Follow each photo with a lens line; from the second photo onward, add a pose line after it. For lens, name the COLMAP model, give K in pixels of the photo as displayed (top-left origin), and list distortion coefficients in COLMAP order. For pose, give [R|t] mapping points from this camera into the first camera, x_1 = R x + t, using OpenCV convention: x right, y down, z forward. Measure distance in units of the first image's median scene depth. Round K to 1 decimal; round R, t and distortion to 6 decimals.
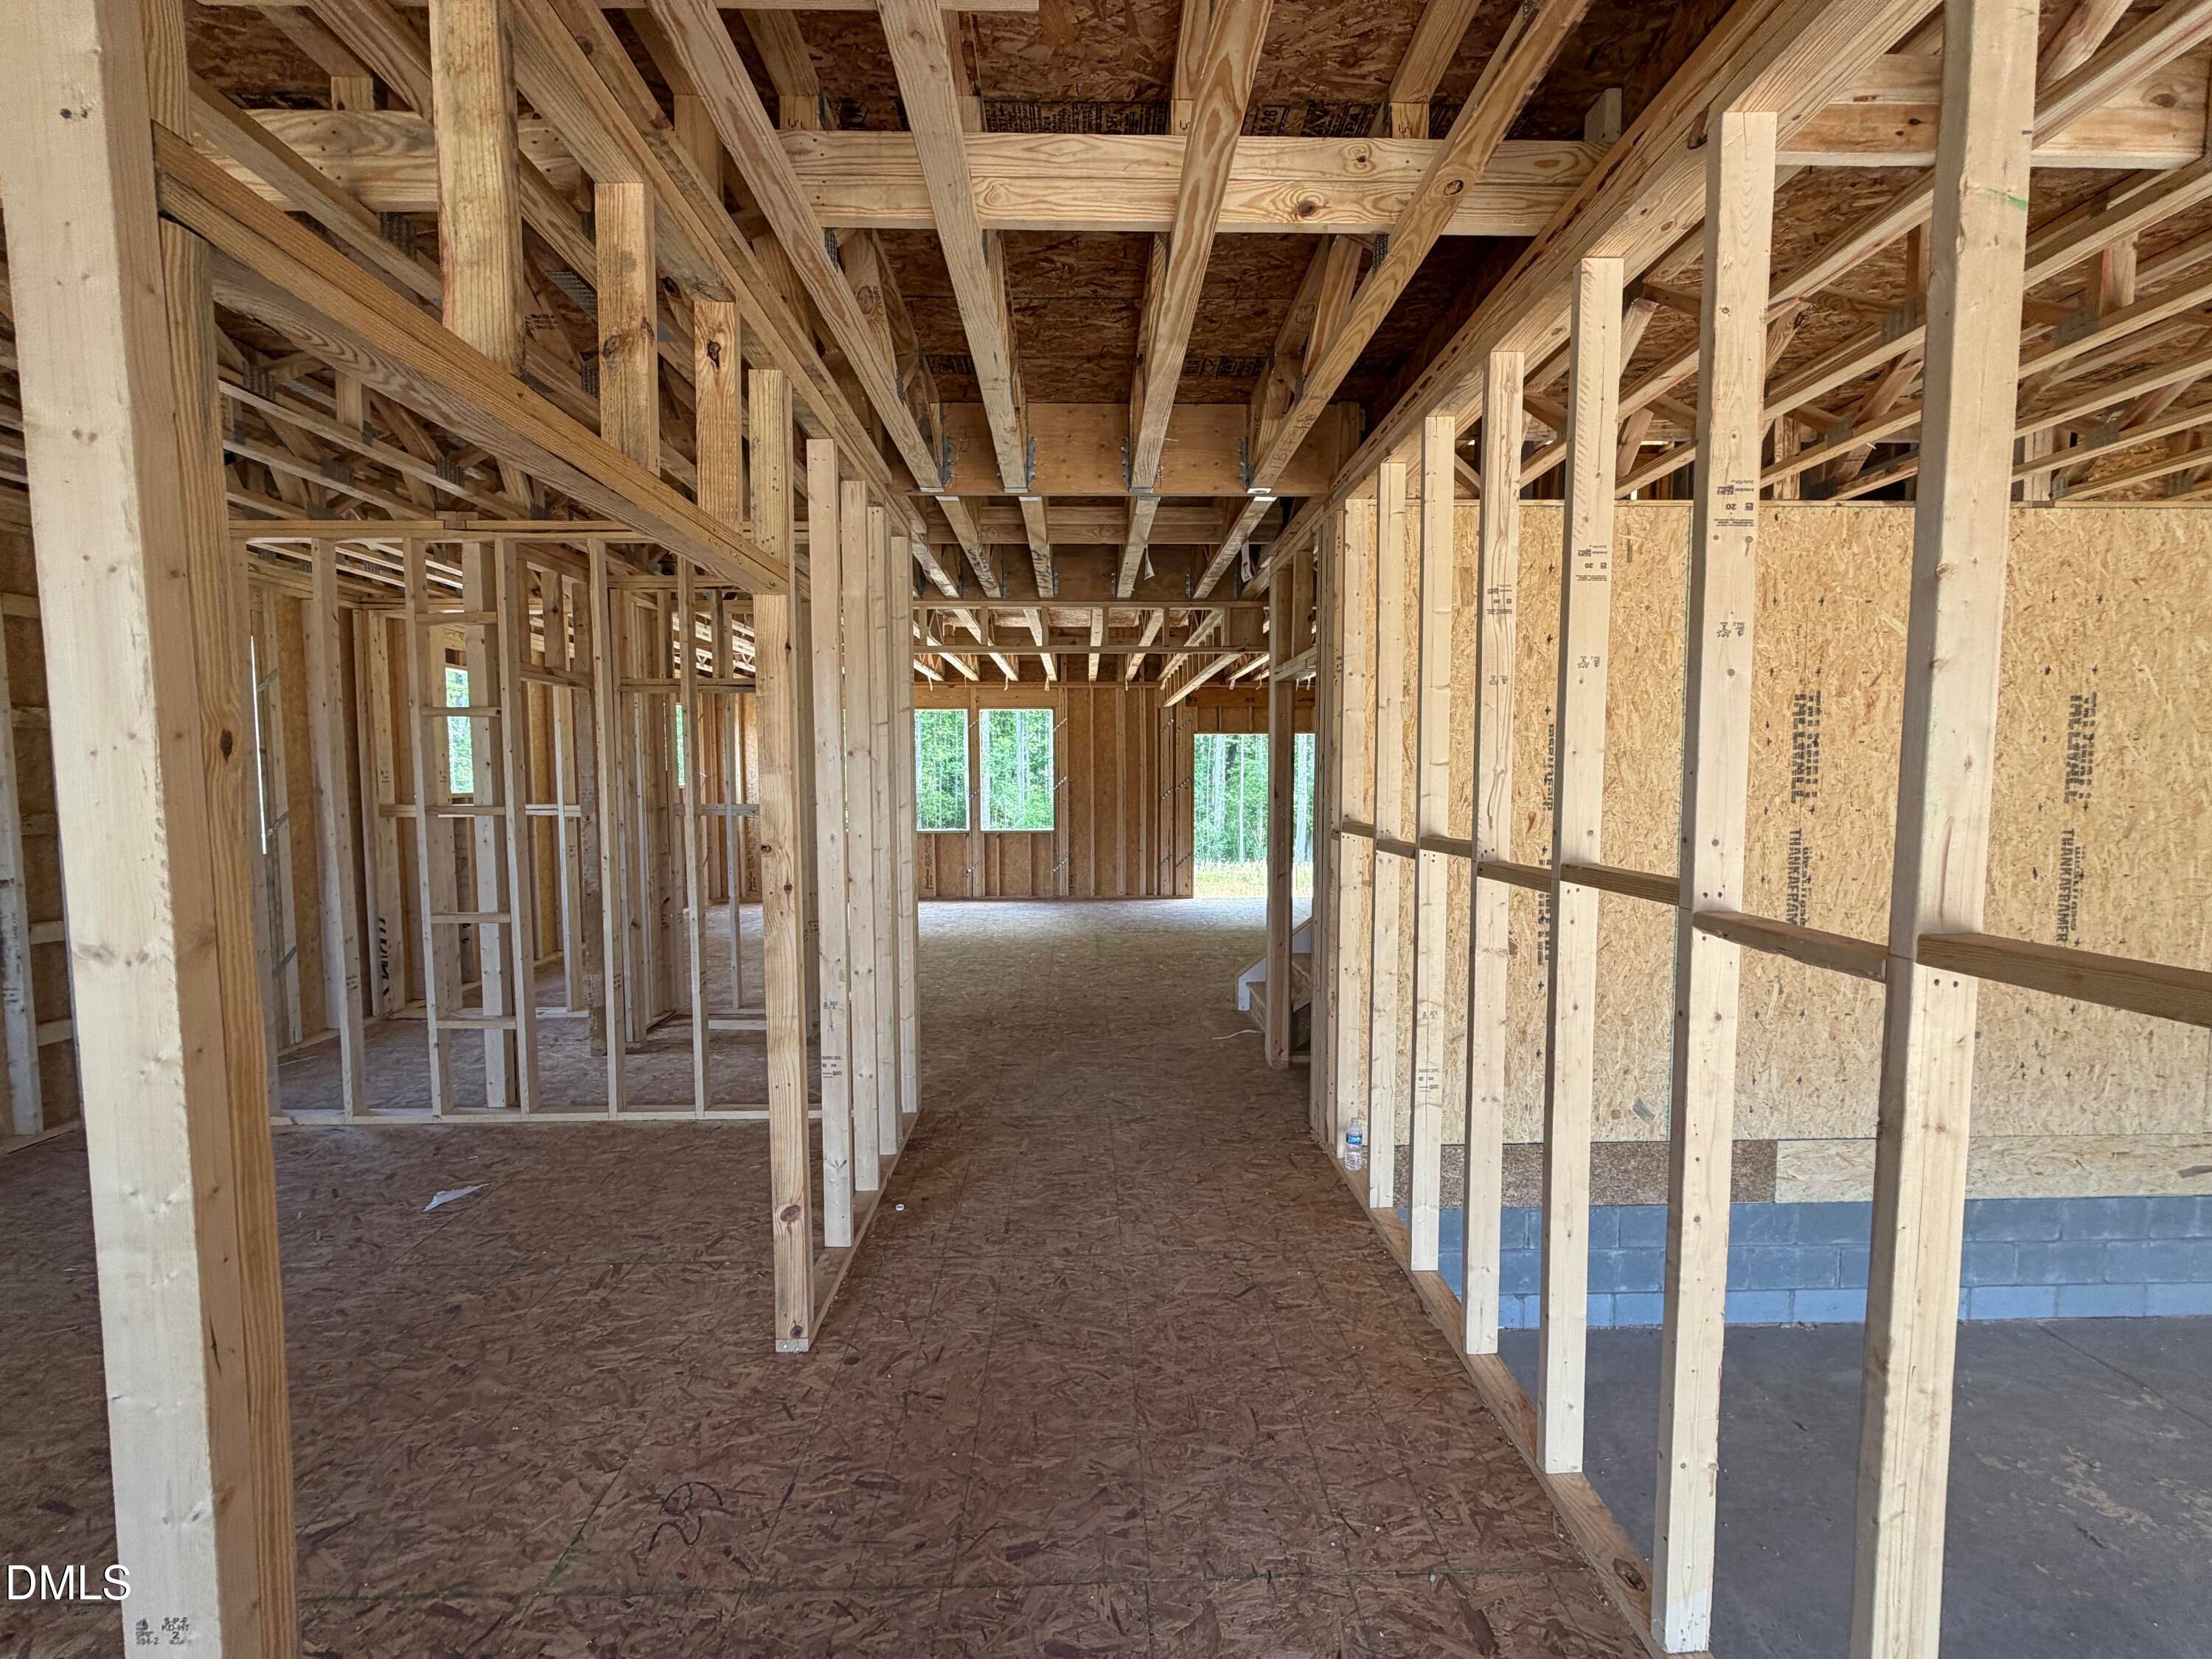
lens RADIAL K [[877.1, 0, 1099.9], [0, 877.1, 831.4], [0, 0, 1]] dist [-0.002162, 0.000162]
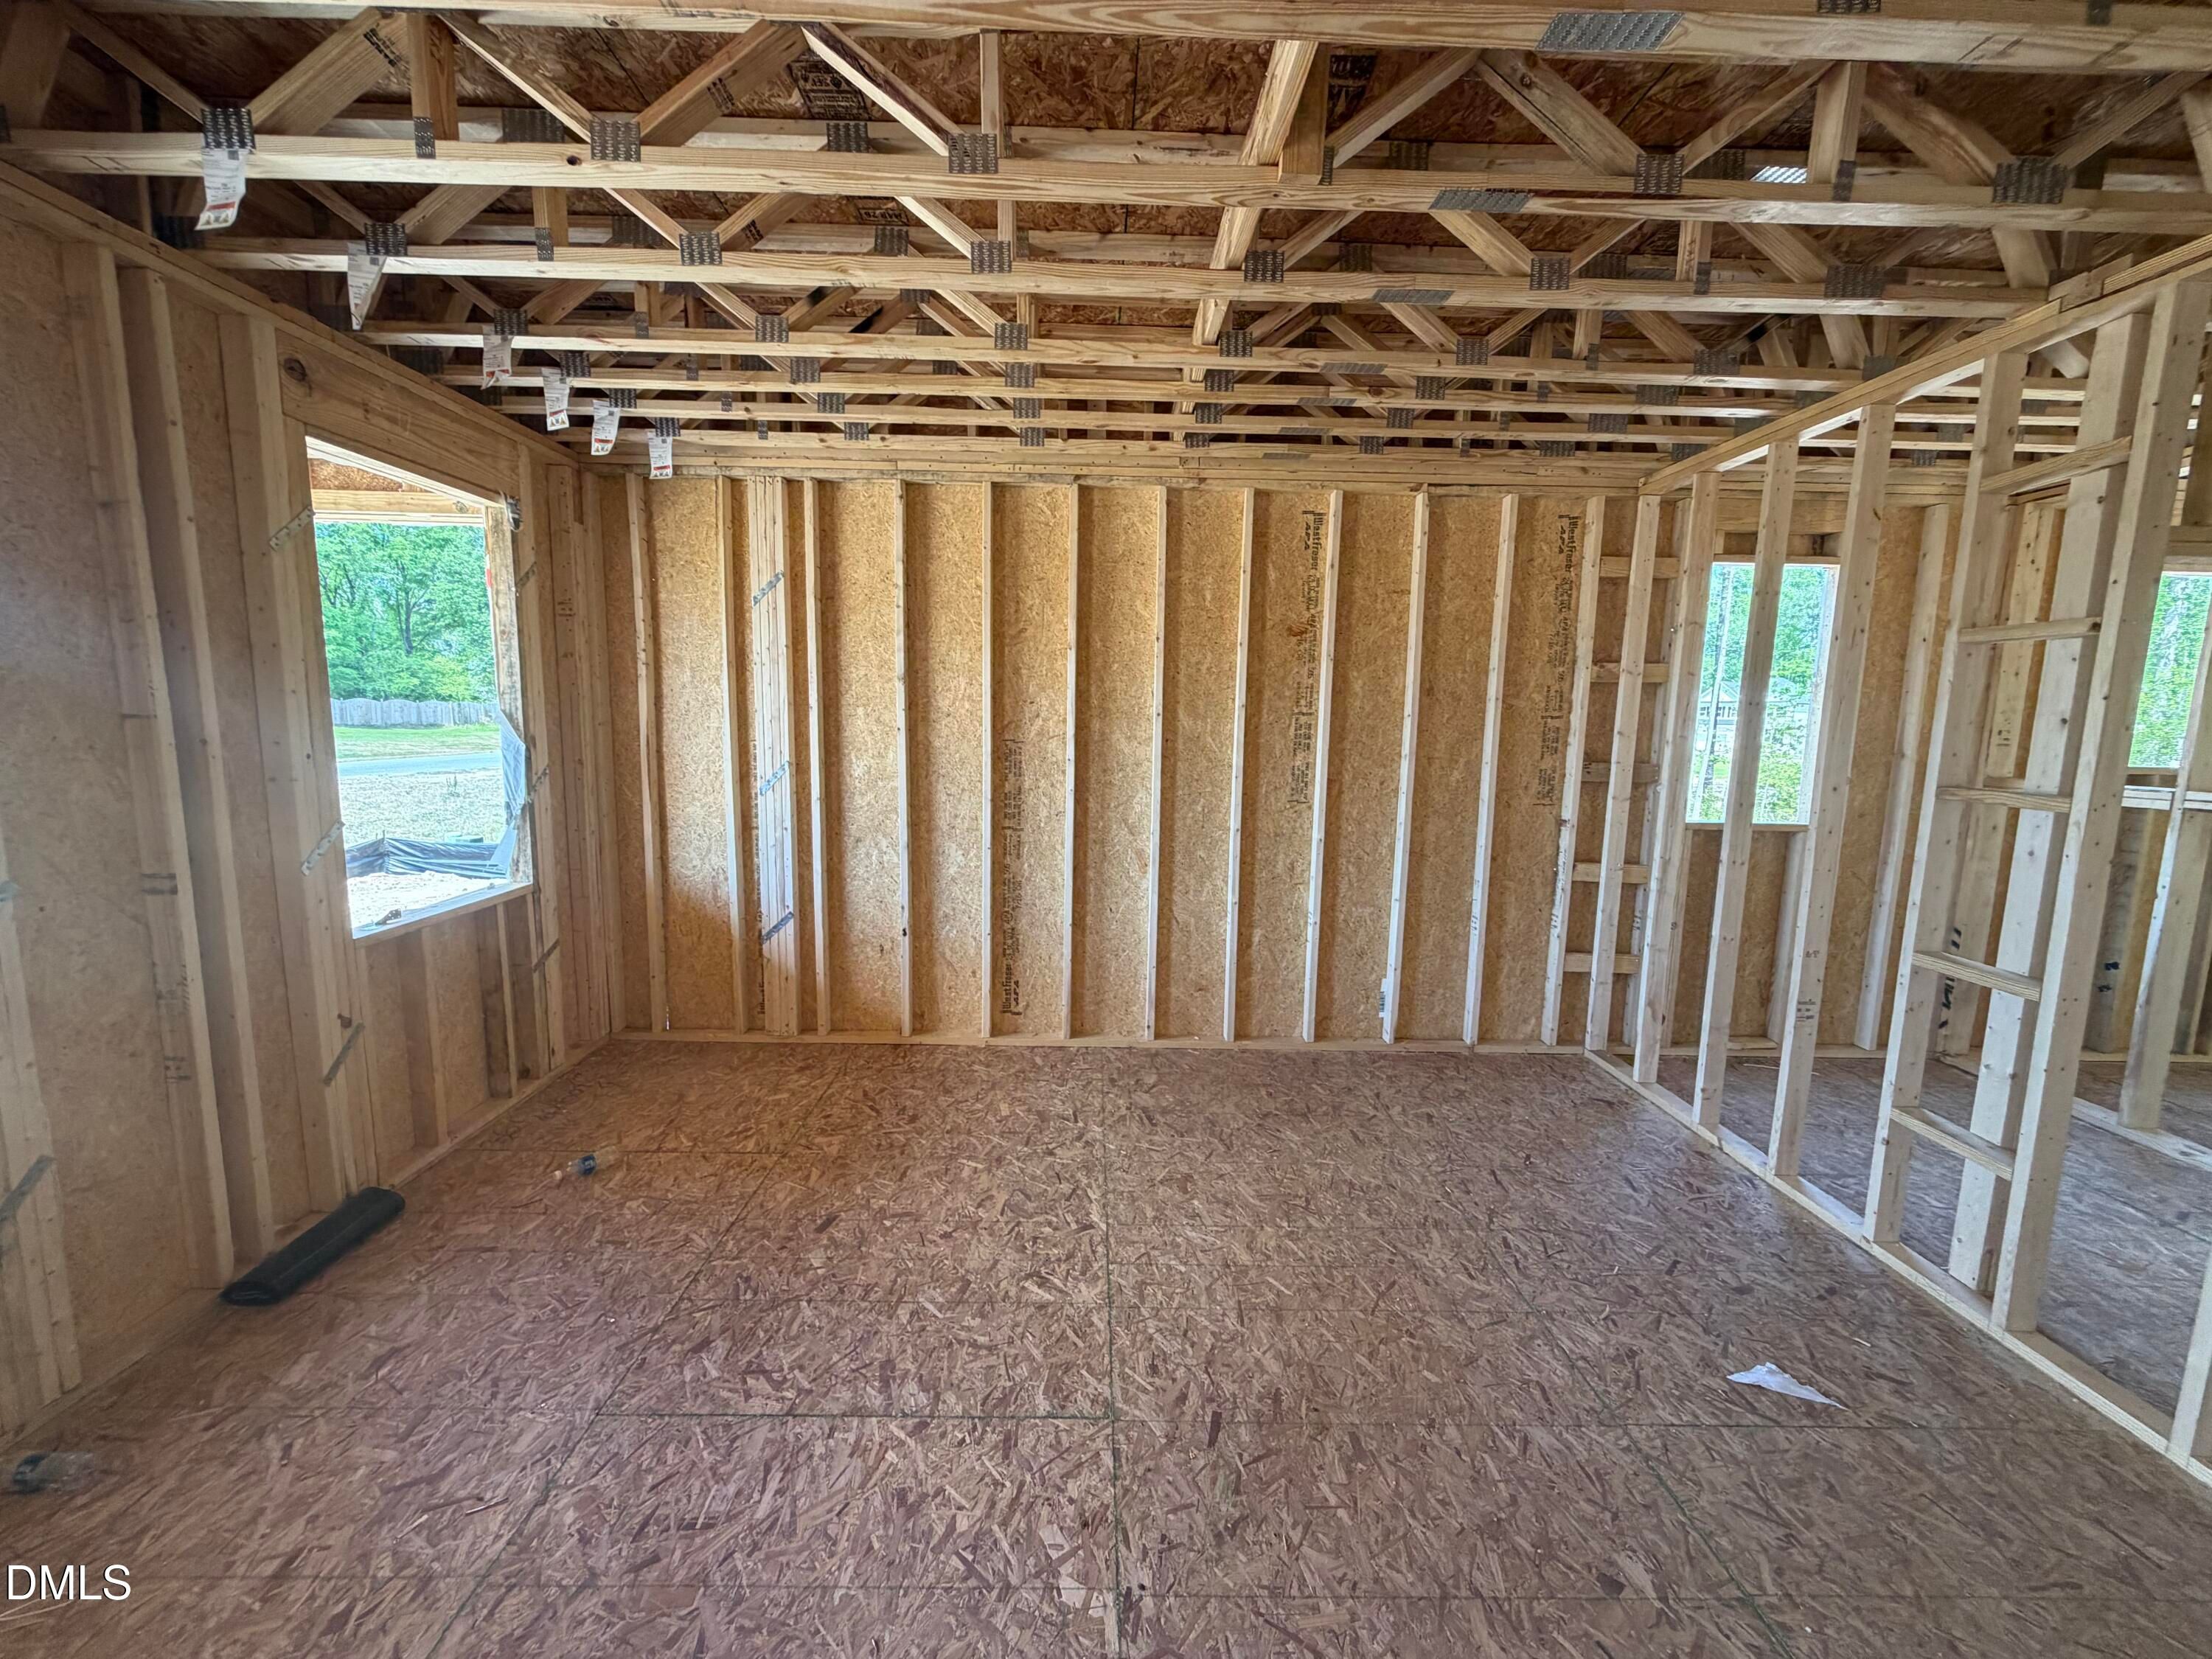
lens RADIAL K [[877.1, 0, 1107.5], [0, 877.1, 828.2], [0, 0, 1]] dist [-0.002162, 0.000162]
pose [[-0.013155, 0.132285, -0.991124, -0.118587], [-0.087267, 0.987276, 0.132930, -0.030246], [0.996098, 0.088241, -0.001444, 0.391939]]
